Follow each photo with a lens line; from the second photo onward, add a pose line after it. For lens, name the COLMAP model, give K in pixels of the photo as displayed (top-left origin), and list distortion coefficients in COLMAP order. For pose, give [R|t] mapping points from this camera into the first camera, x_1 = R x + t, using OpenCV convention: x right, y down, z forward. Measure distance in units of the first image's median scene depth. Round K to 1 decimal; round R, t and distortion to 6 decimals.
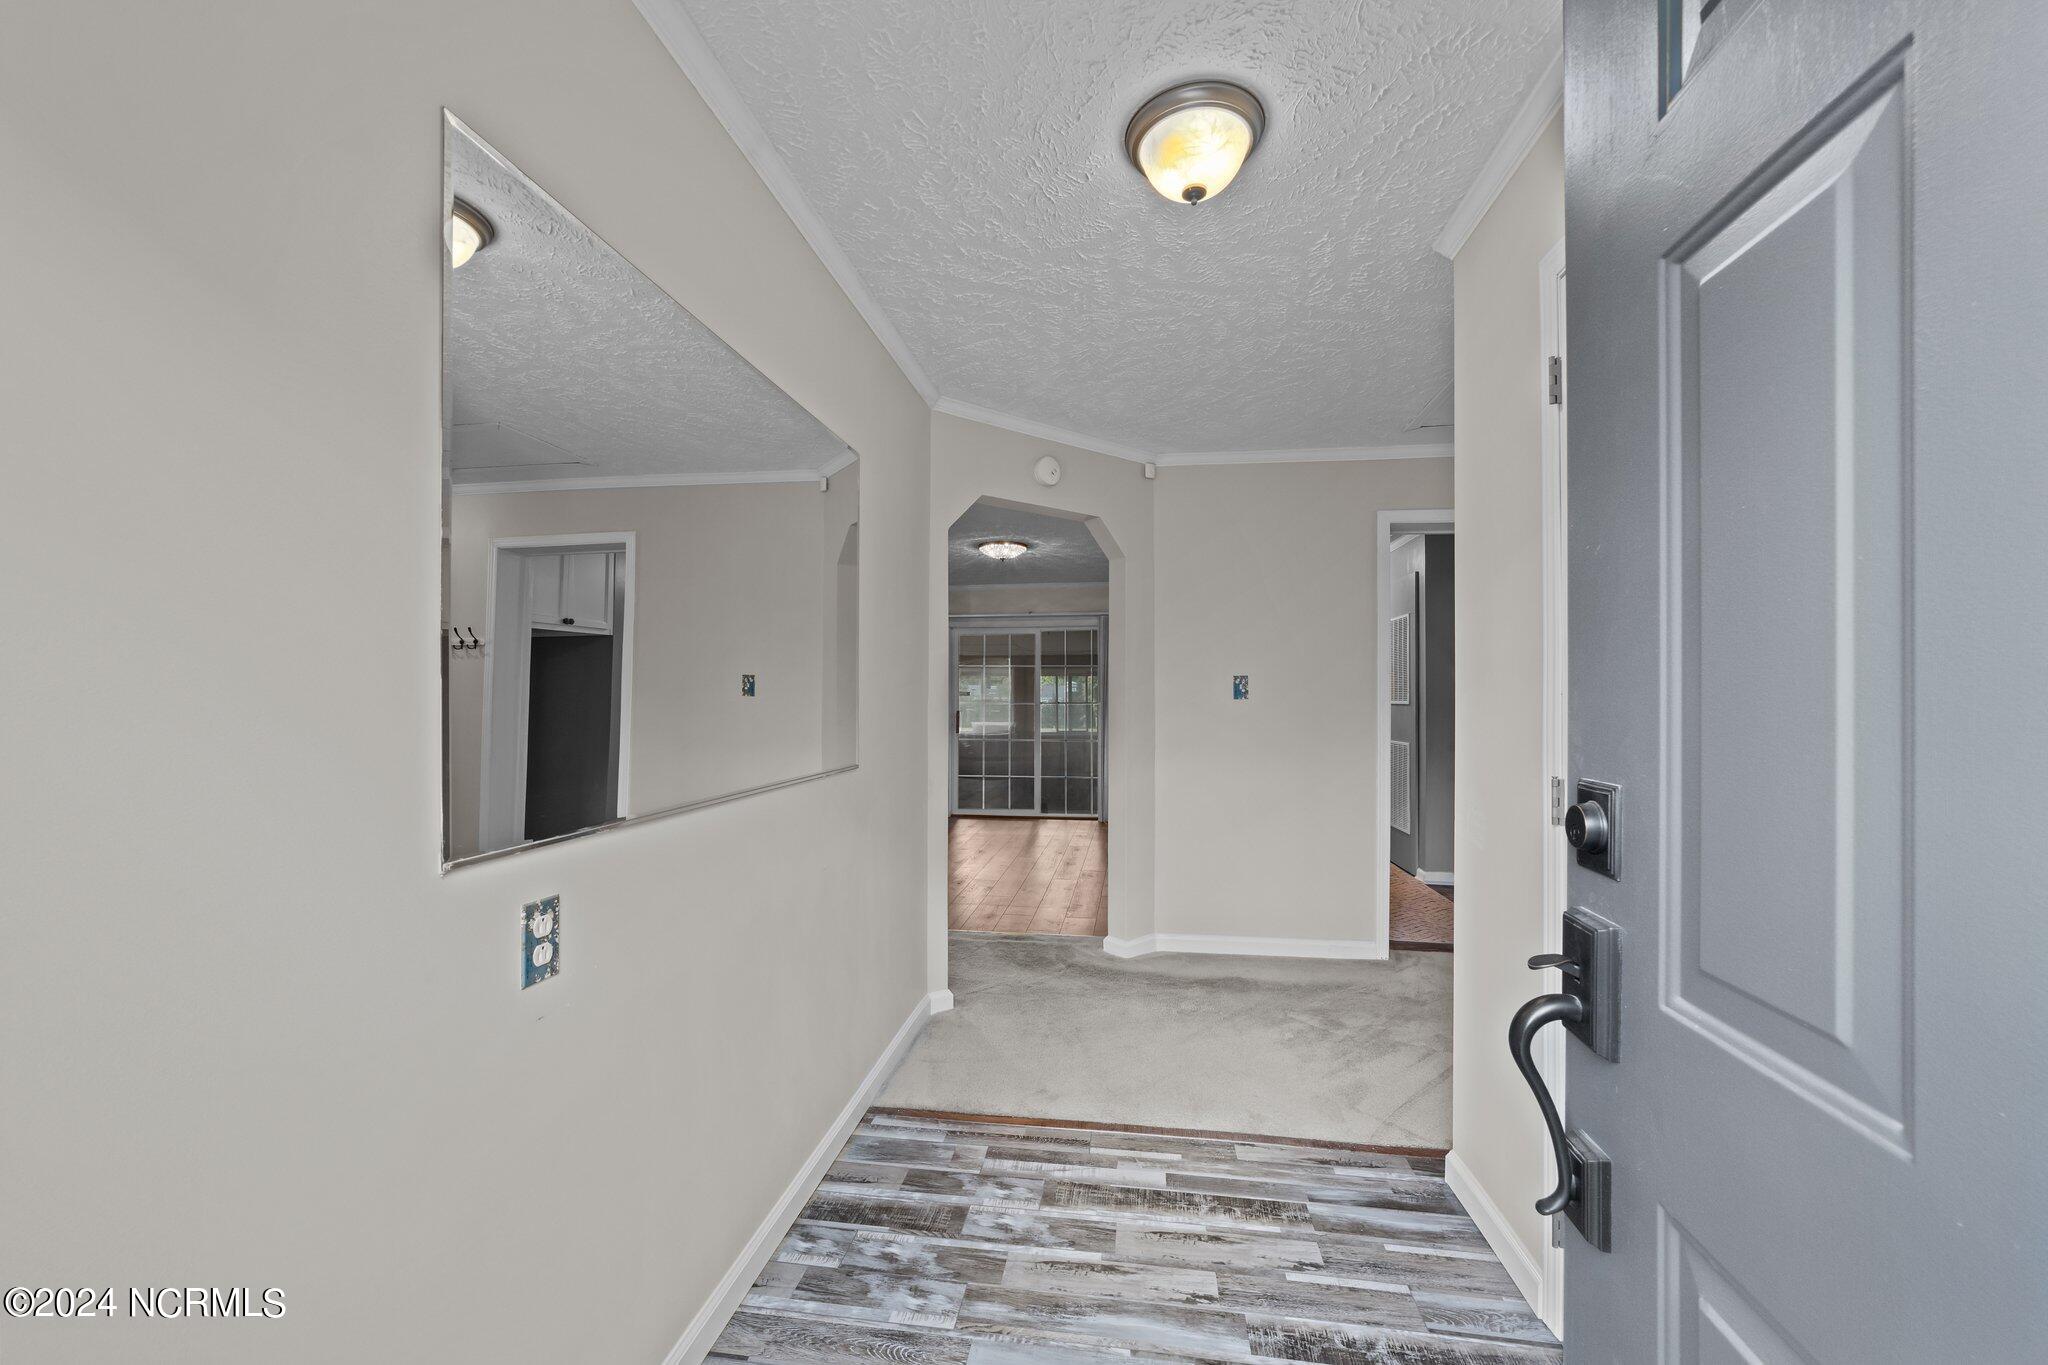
lens RADIAL K [[788.1, 0, 1026.1], [0, 788.1, 690.5], [0, 0, 1]] dist [0.000337, 0.001639]
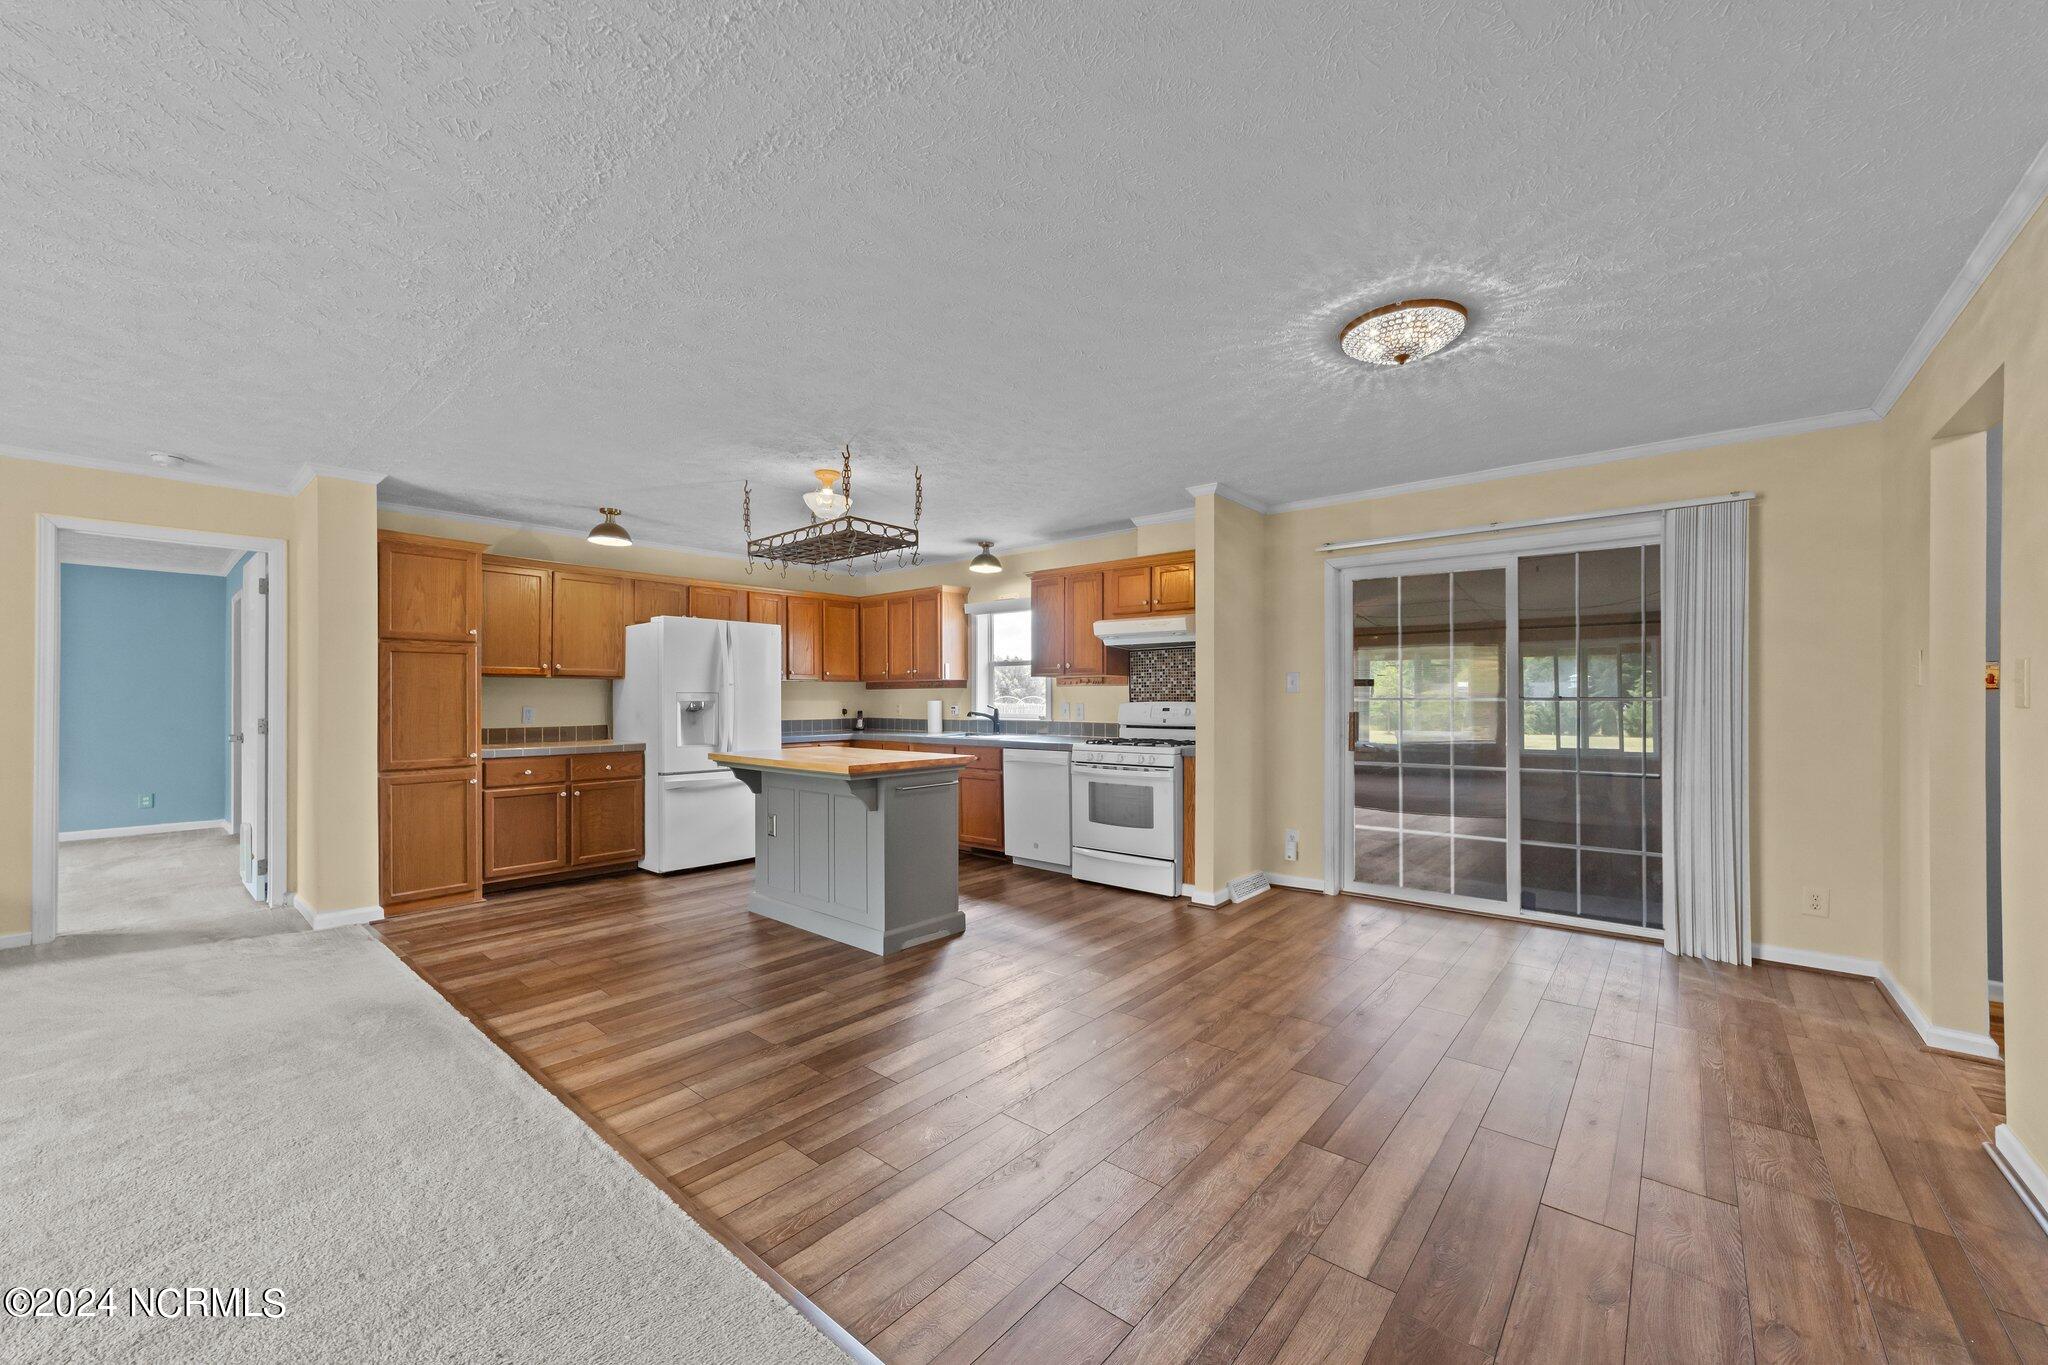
lens RADIAL K [[788.1, 0, 1023.0], [0, 788.1, 693.6], [0, 0, 1]] dist [0.000337, 0.001639]
pose [[0.849041, -0.003908, -0.528313, 0.015109], [0.007307, 0.999964, 0.004346, 0.007134], [0.528277, -0.007551, 0.849039, 0.381787]]
